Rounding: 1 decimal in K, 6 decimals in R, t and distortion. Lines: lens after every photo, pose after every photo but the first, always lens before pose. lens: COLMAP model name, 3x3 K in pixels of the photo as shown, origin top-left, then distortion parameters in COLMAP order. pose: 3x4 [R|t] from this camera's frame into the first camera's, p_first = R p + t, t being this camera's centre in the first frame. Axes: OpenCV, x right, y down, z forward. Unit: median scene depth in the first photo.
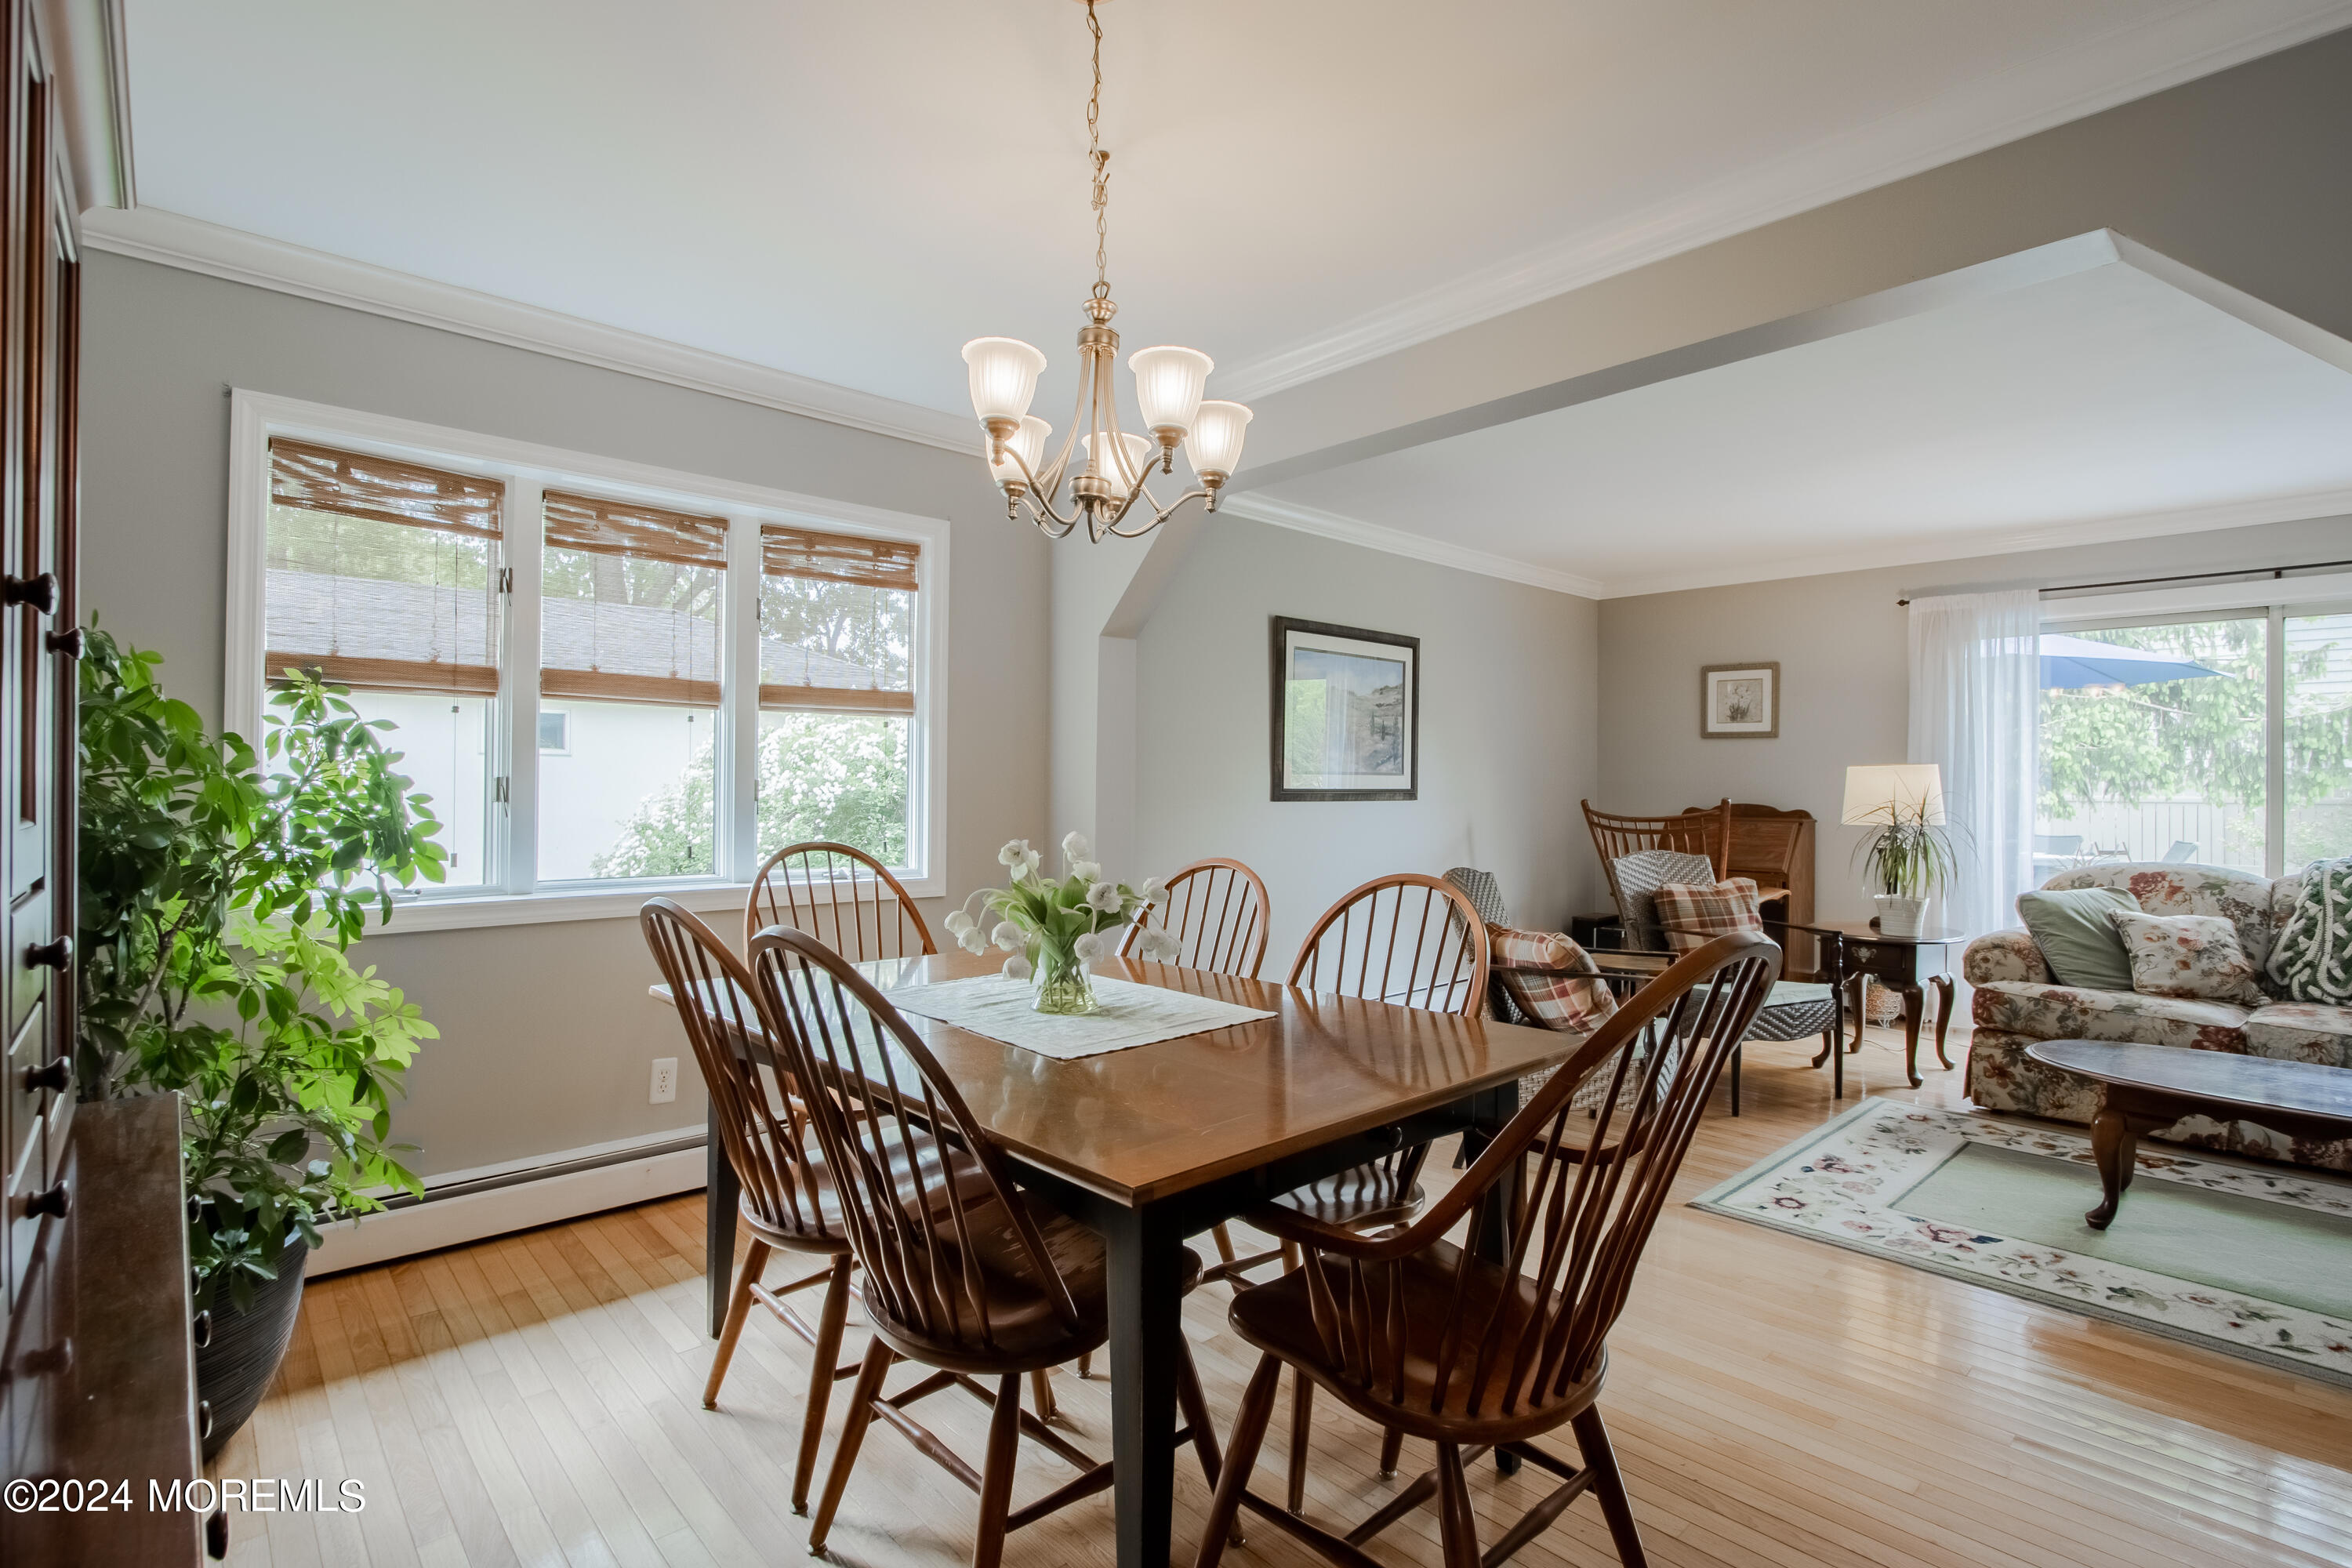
lens RADIAL K [[1125.9, 0, 1154.7], [0, 1125.9, 781.7], [0, 0, 1]] dist [-0.020260, 0.004077]
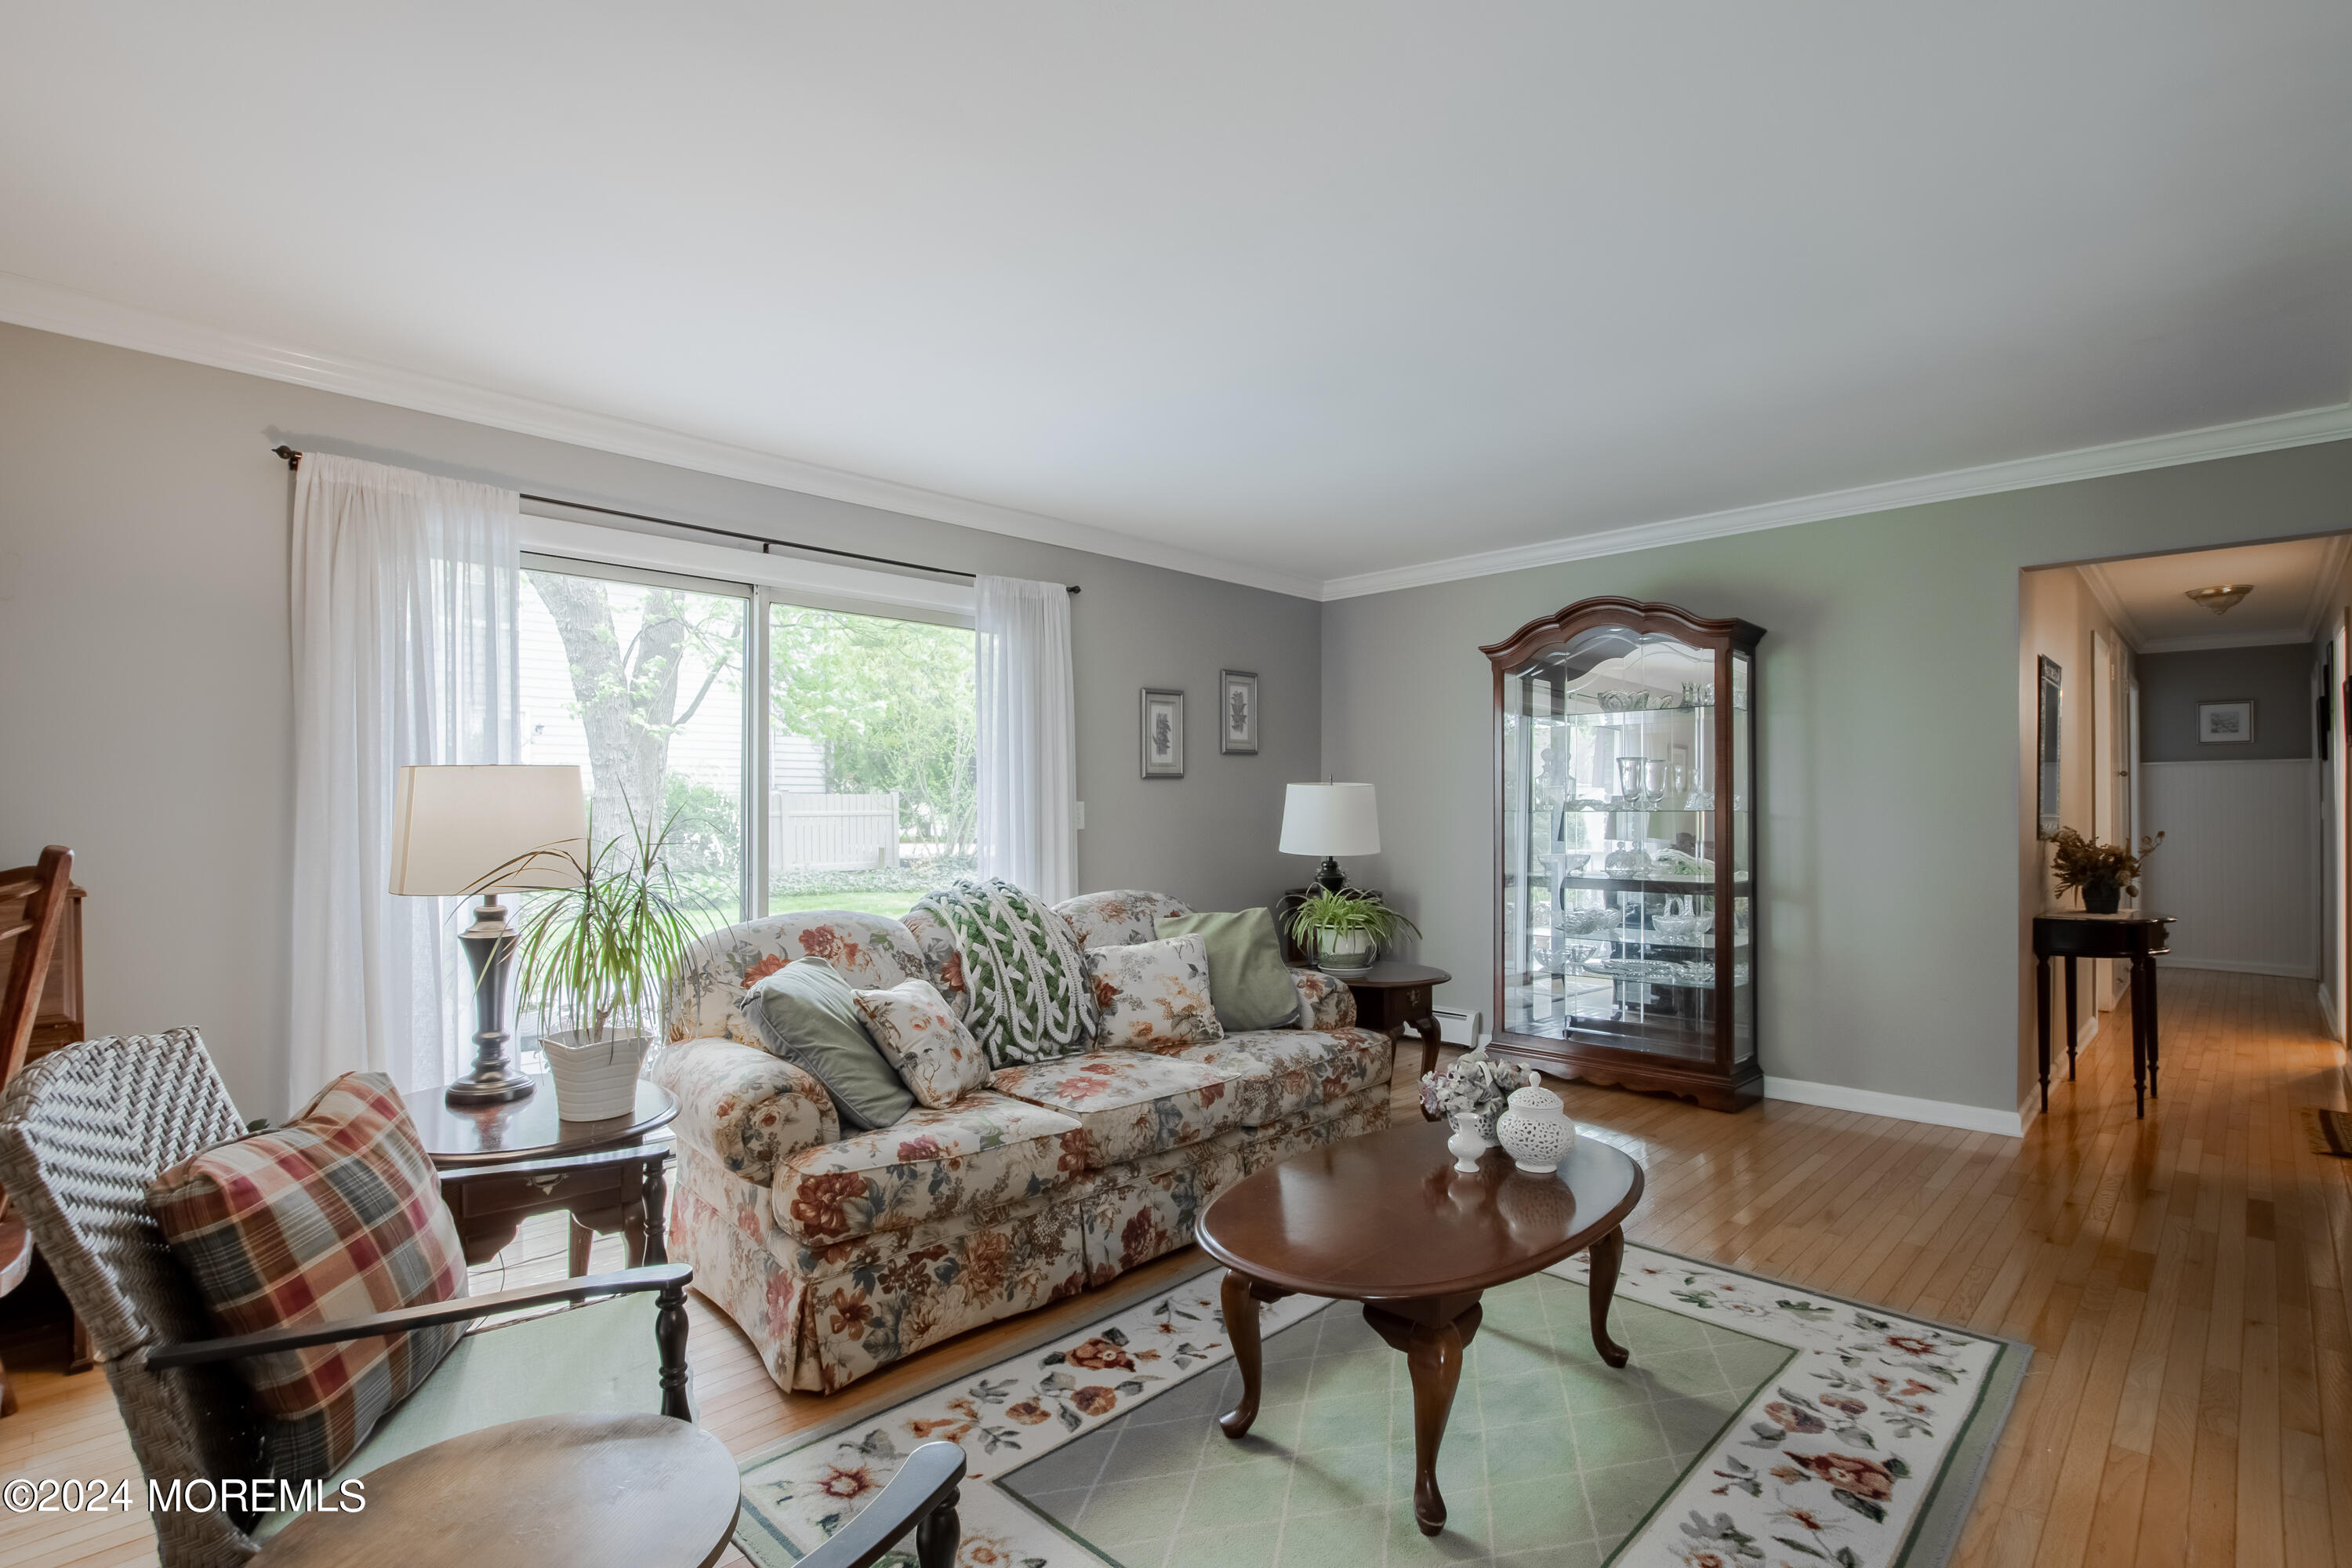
lens RADIAL K [[1139.5, 0, 1164.2], [0, 1139.5, 803.3], [0, 0, 1]] dist [-0.006605, 0.001309]
pose [[-0.058713, -0.003045, 0.998270, 0.176527], [0.003148, 0.999990, 0.003235, 0.000348], [-0.998270, 0.003333, -0.058703, 0.884241]]
